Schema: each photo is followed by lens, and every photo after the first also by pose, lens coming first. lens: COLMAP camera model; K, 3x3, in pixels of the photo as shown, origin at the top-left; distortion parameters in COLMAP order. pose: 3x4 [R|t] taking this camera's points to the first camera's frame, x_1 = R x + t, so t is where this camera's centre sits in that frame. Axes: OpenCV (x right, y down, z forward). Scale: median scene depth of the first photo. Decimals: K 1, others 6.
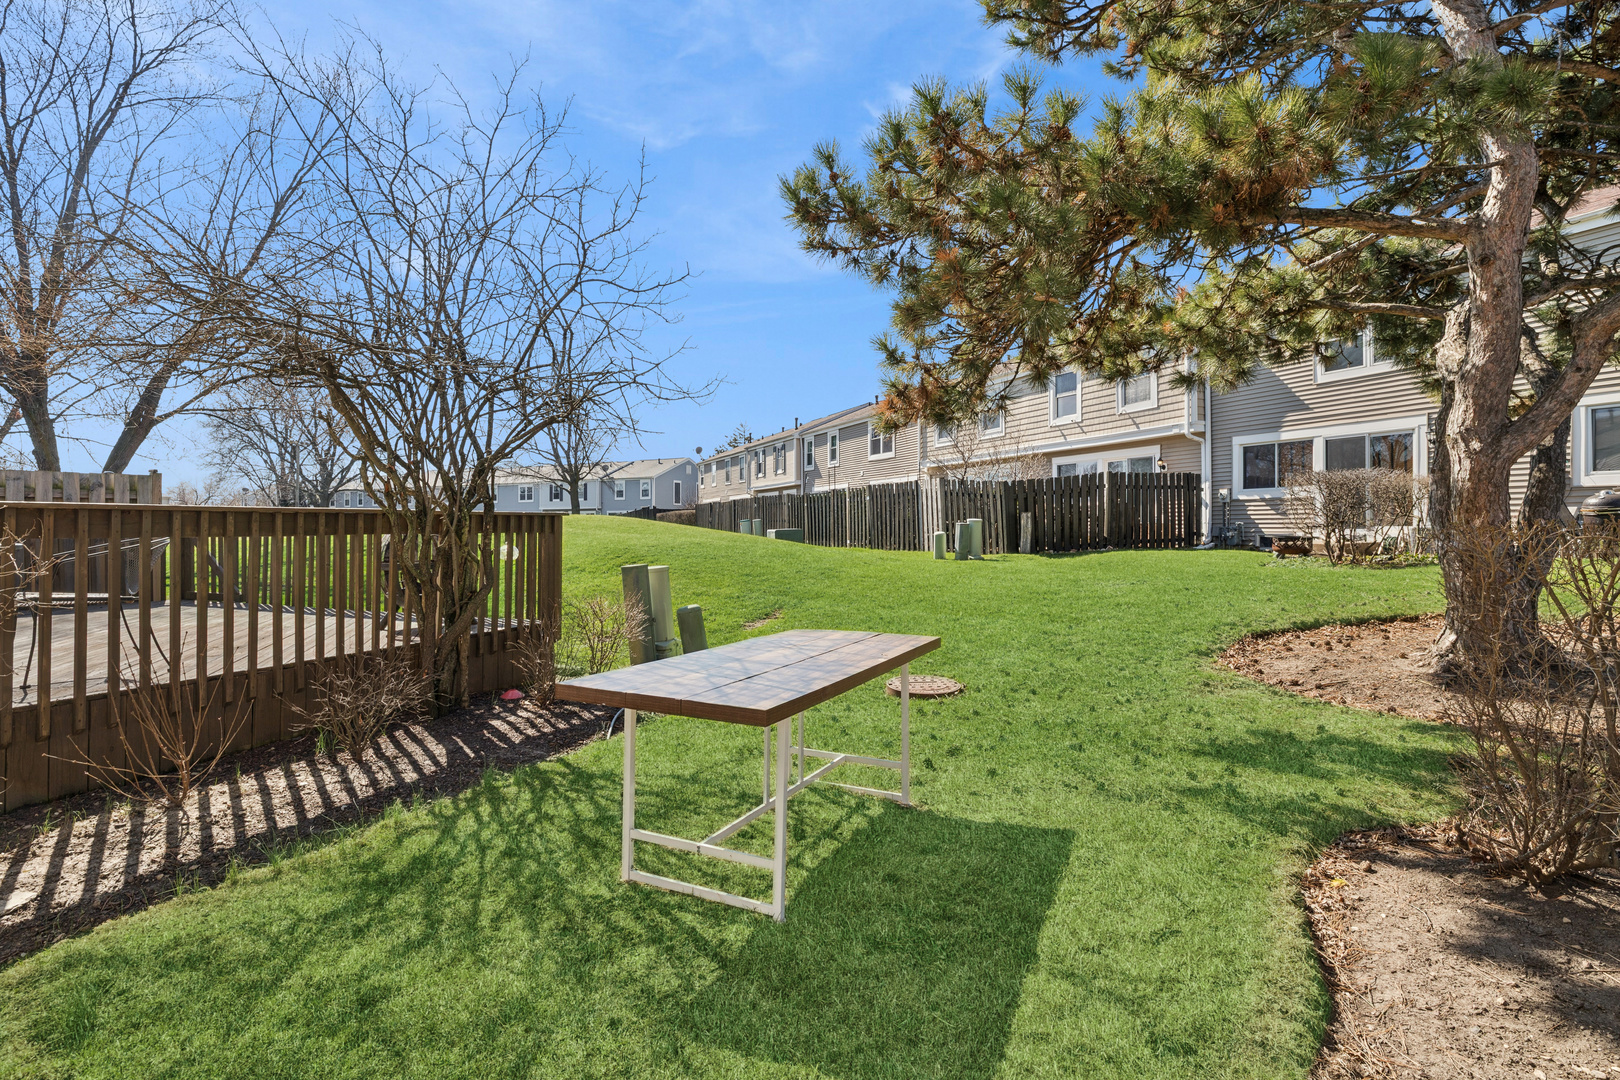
lens RADIAL K [[790.8, 0, 806.1], [0, 790.8, 529.5], [0, 0, 1]] dist [-0.001544, -0.000151]
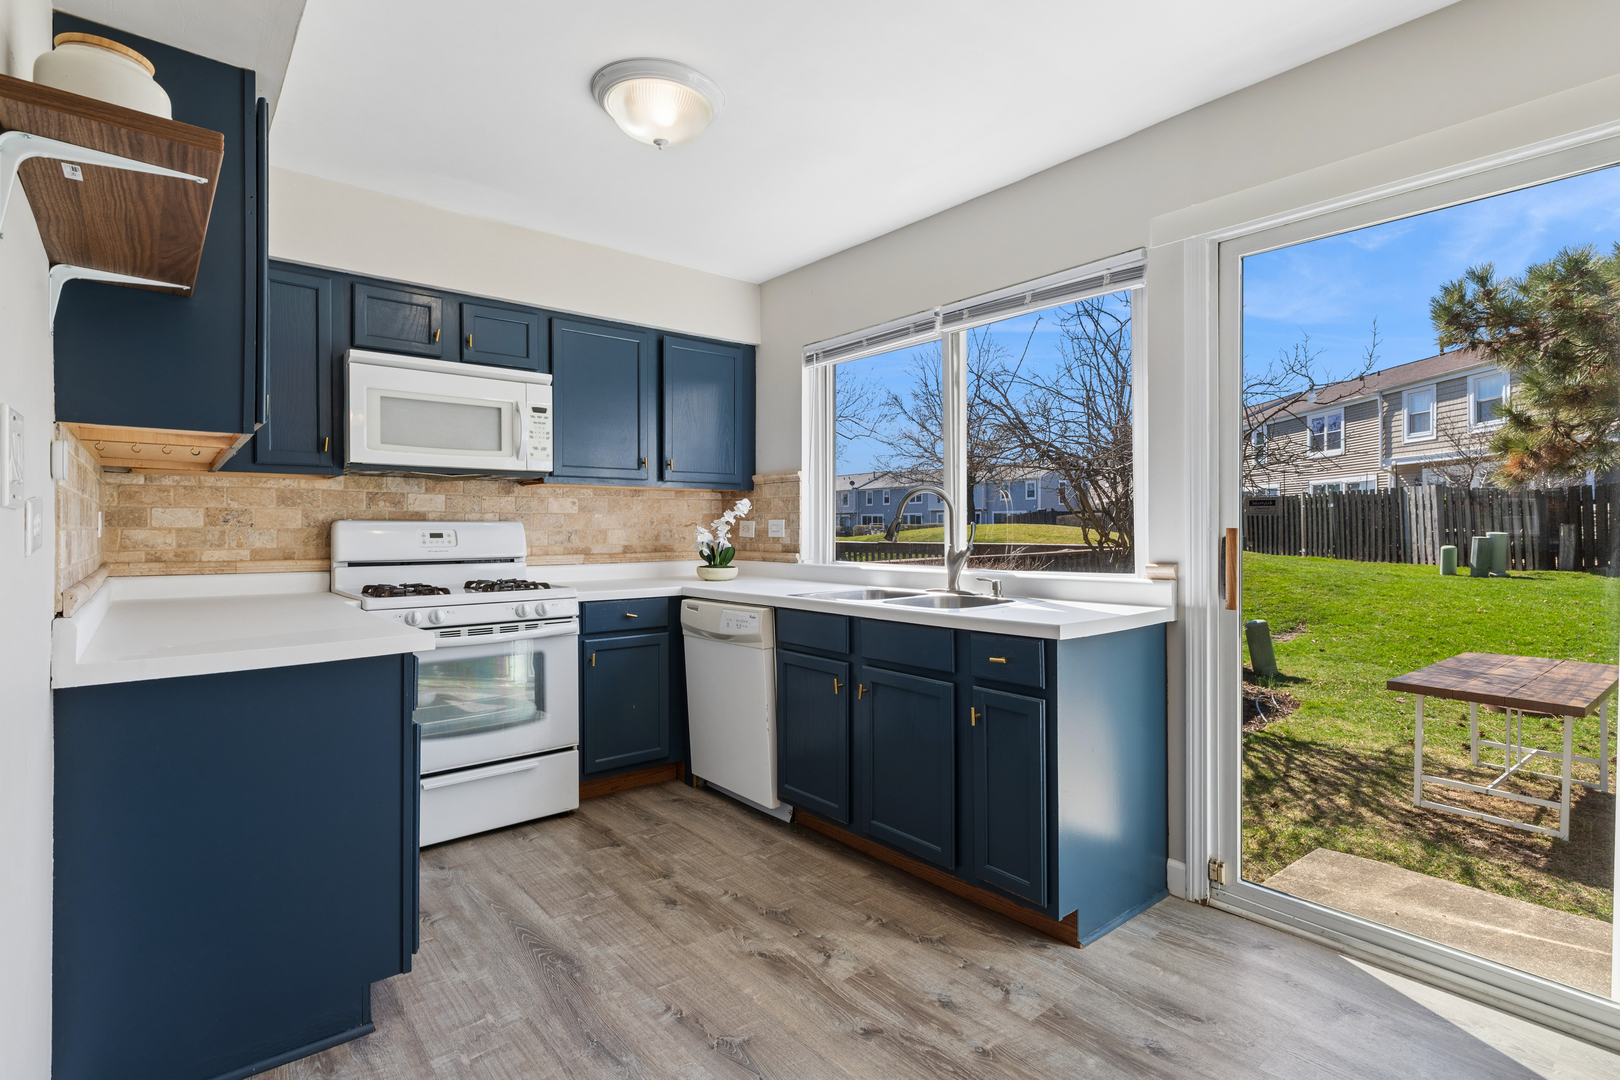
lens RADIAL K [[790.8, 0, 806.1], [0, 790.8, 529.5], [0, 0, 1]] dist [-0.001544, -0.000151]
pose [[0.903161, -0.001203, -0.429300, -0.112648], [0.003303, 0.999986, 0.004148, -0.021831], [0.429289, -0.005164, 0.903152, -0.167312]]
